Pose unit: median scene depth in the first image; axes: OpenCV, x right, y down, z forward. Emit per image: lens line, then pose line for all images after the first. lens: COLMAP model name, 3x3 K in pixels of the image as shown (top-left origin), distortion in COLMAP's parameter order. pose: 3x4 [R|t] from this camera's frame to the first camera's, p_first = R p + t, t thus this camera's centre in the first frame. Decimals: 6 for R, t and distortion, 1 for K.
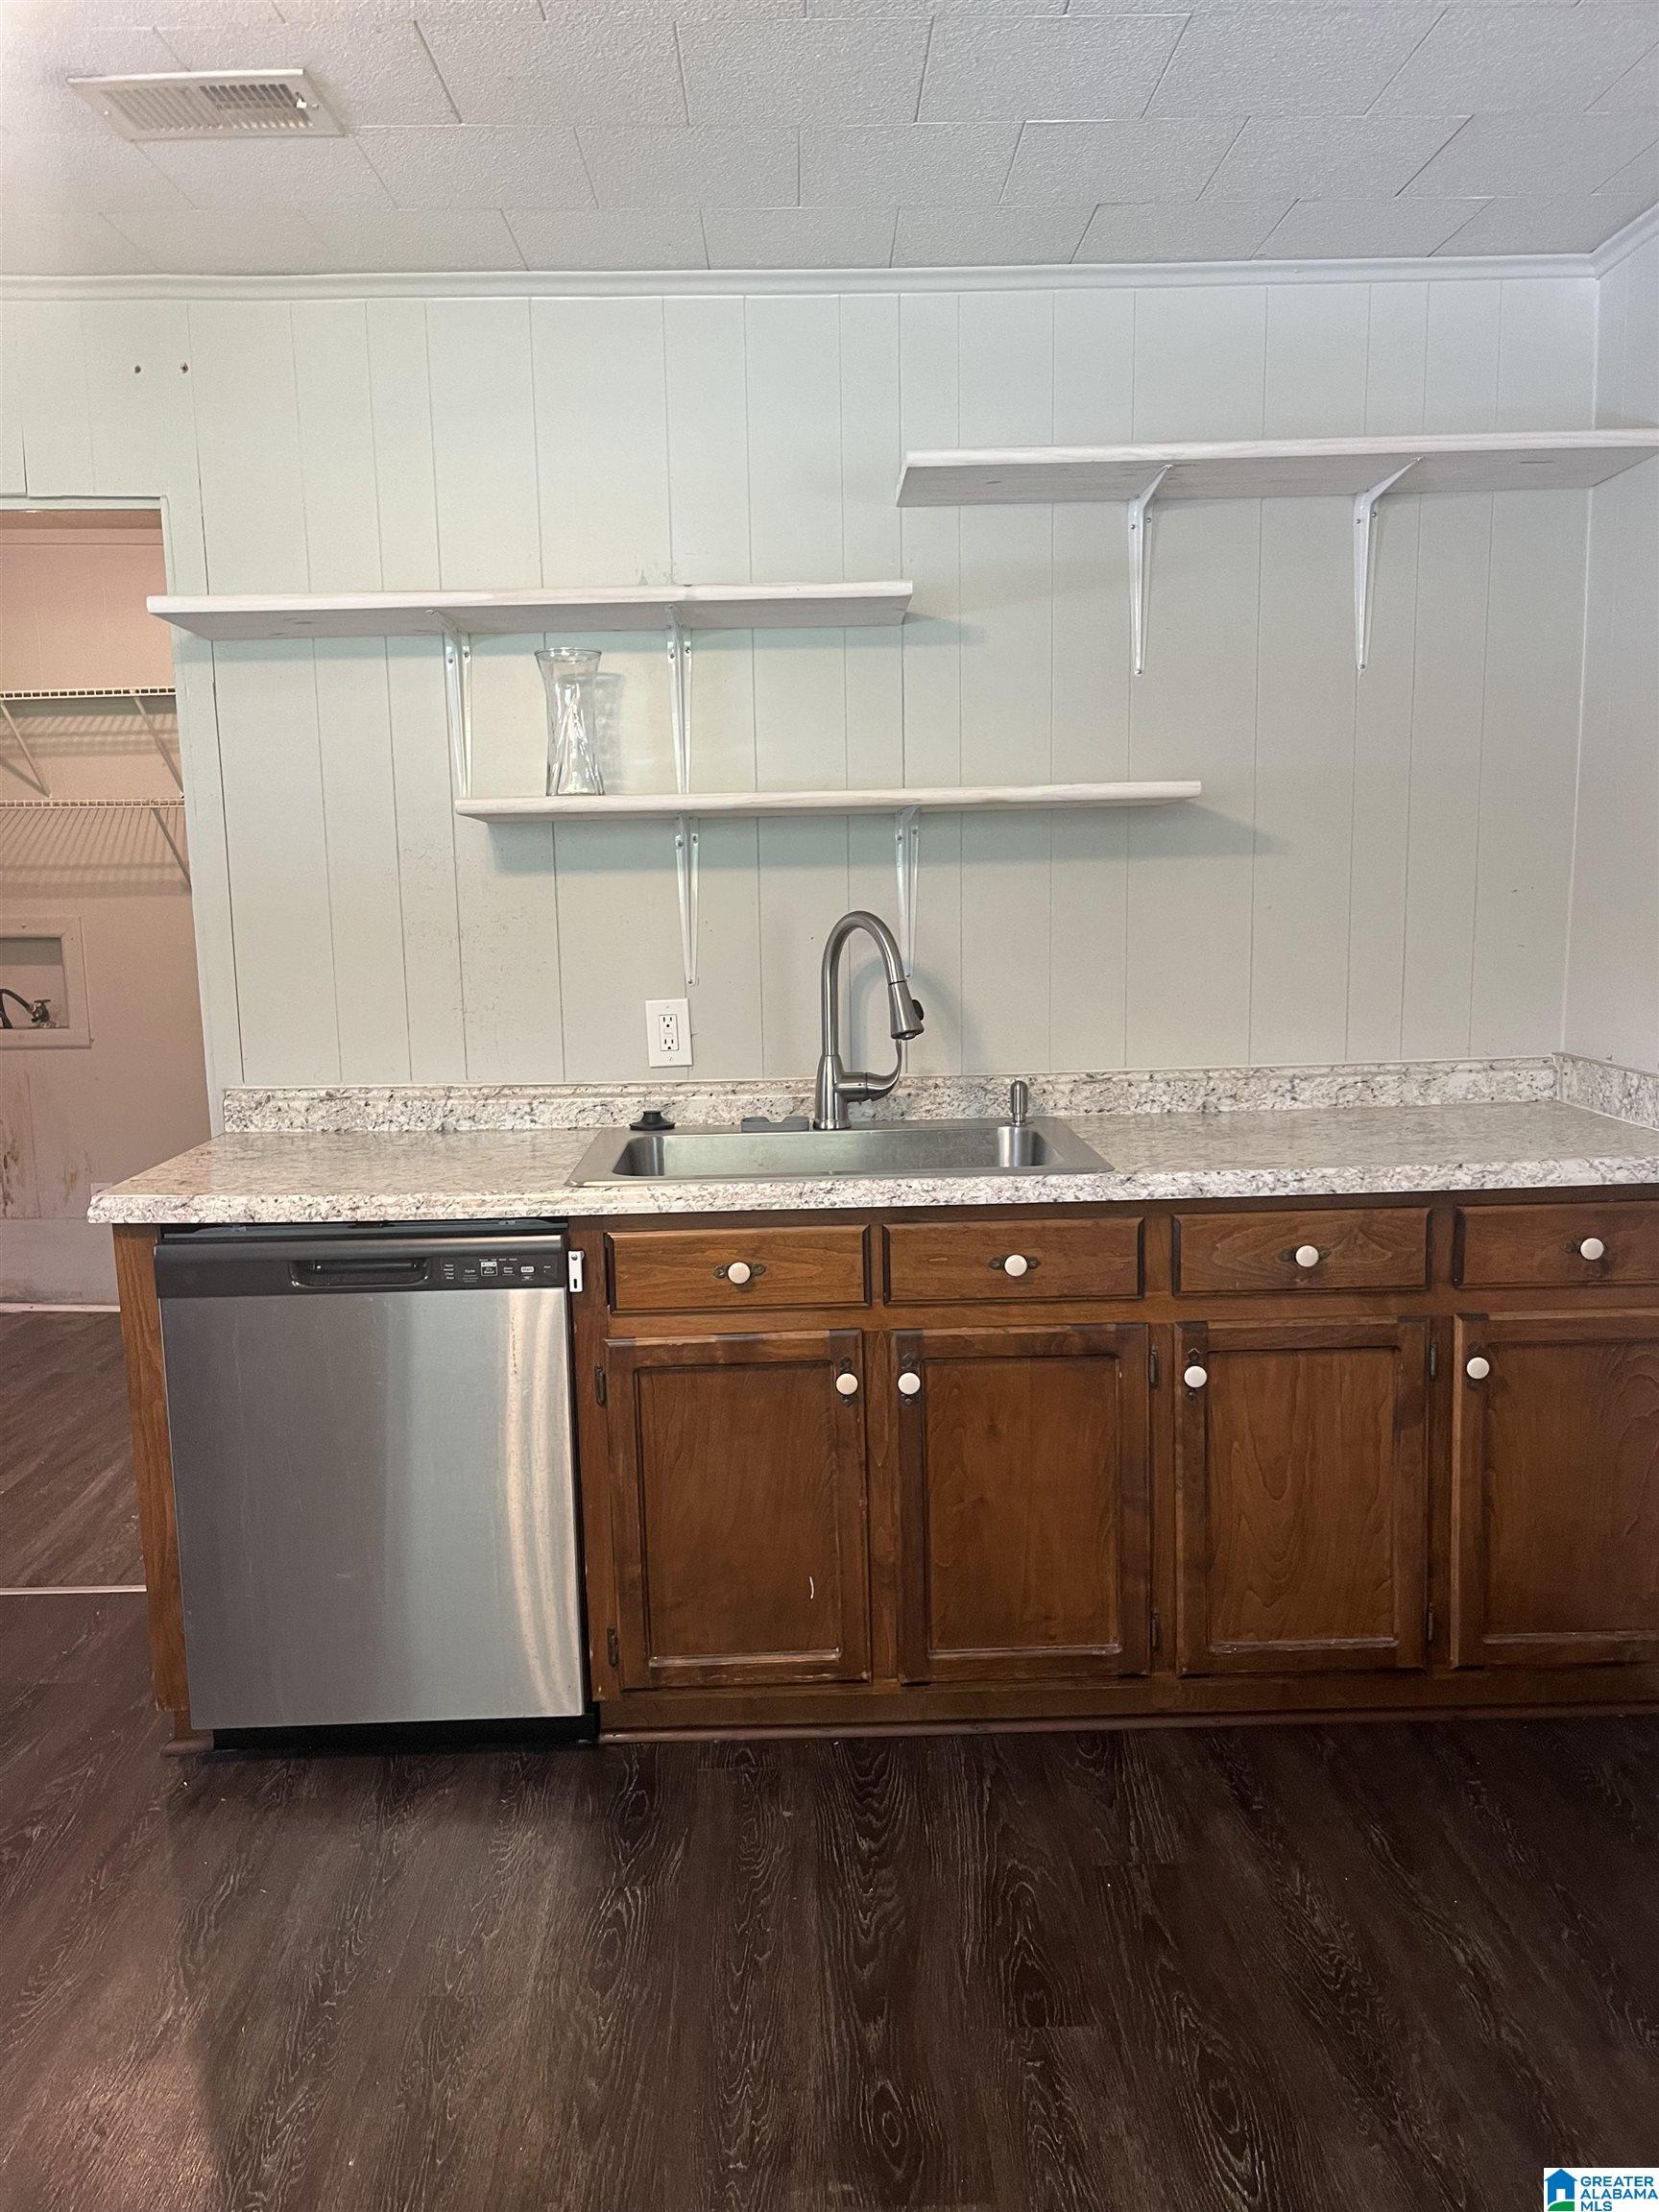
lens RADIAL K [[1700.2, 0, 829.5], [0, 1700.2, 1106.0], [0, 0, 1]] dist [0.036234, -0.004679]
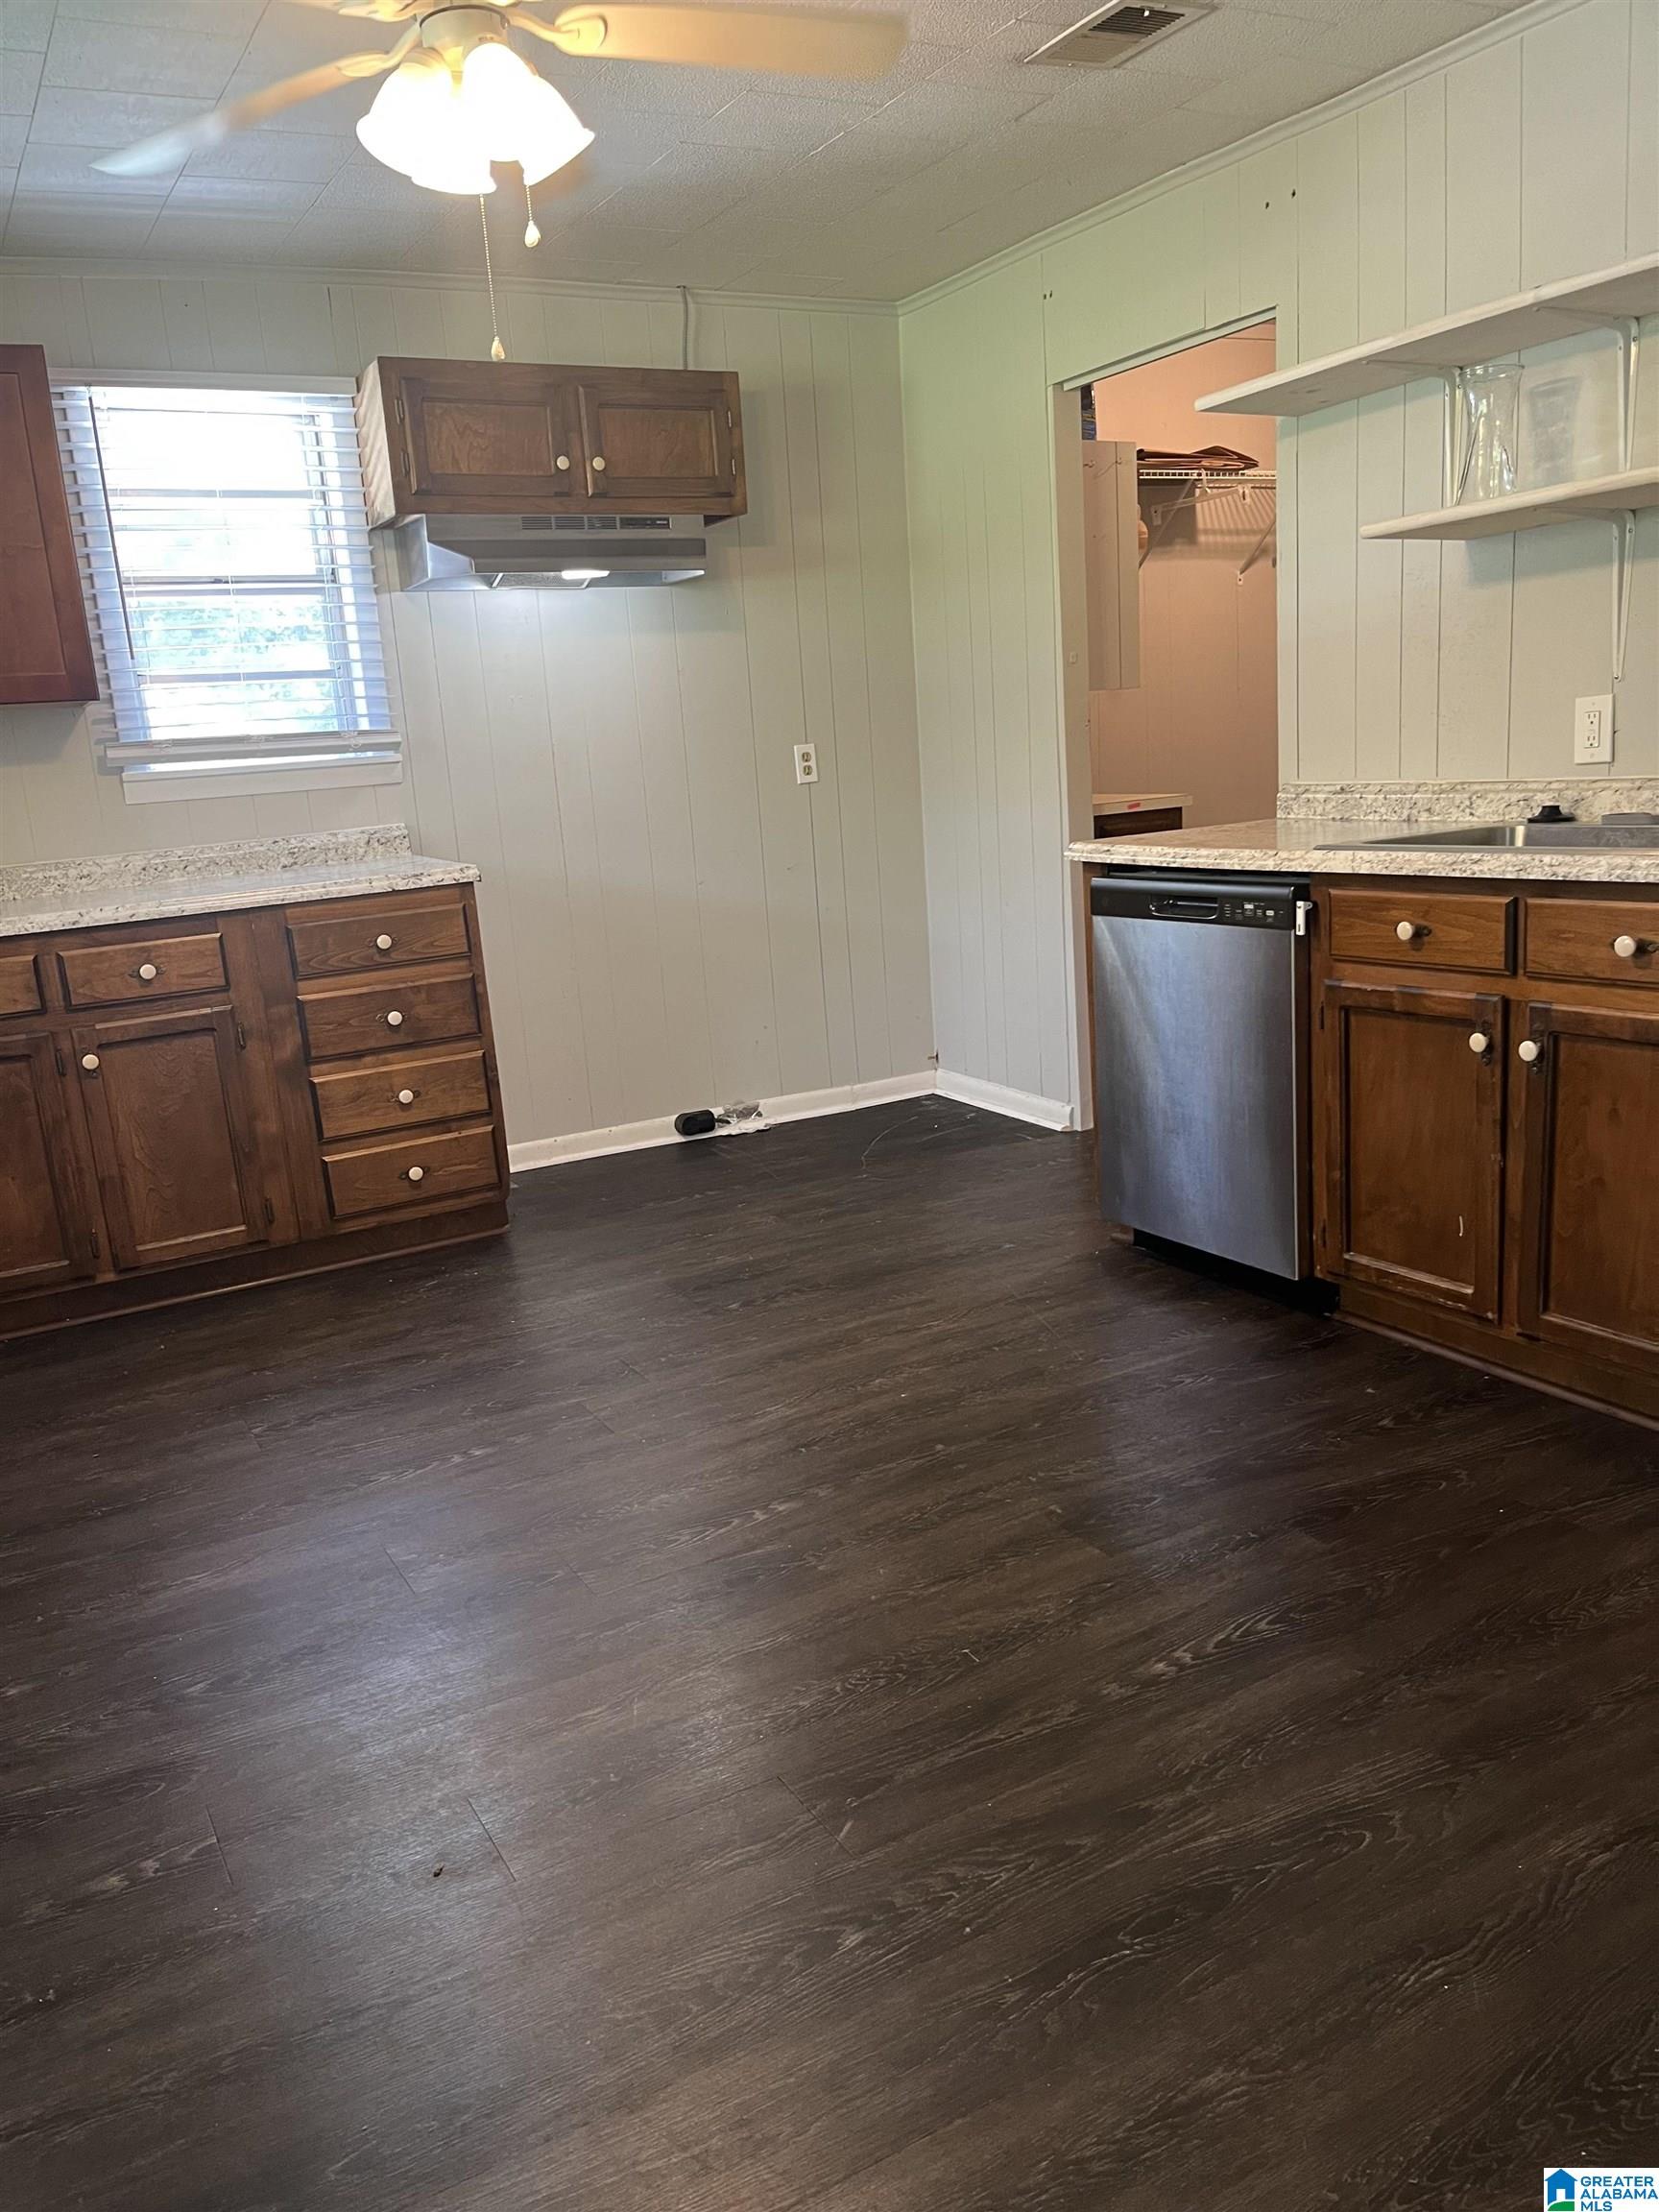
lens RADIAL K [[1700.2, 0, 829.5], [0, 1700.2, 1106.0], [0, 0, 1]] dist [0.036234, -0.004679]
pose [[0.462366, 0.170139, -0.870213, 0.764794], [-0.063106, 0.985244, 0.159100, 0.054543], [0.884441, -0.018647, 0.466280, 0.119214]]
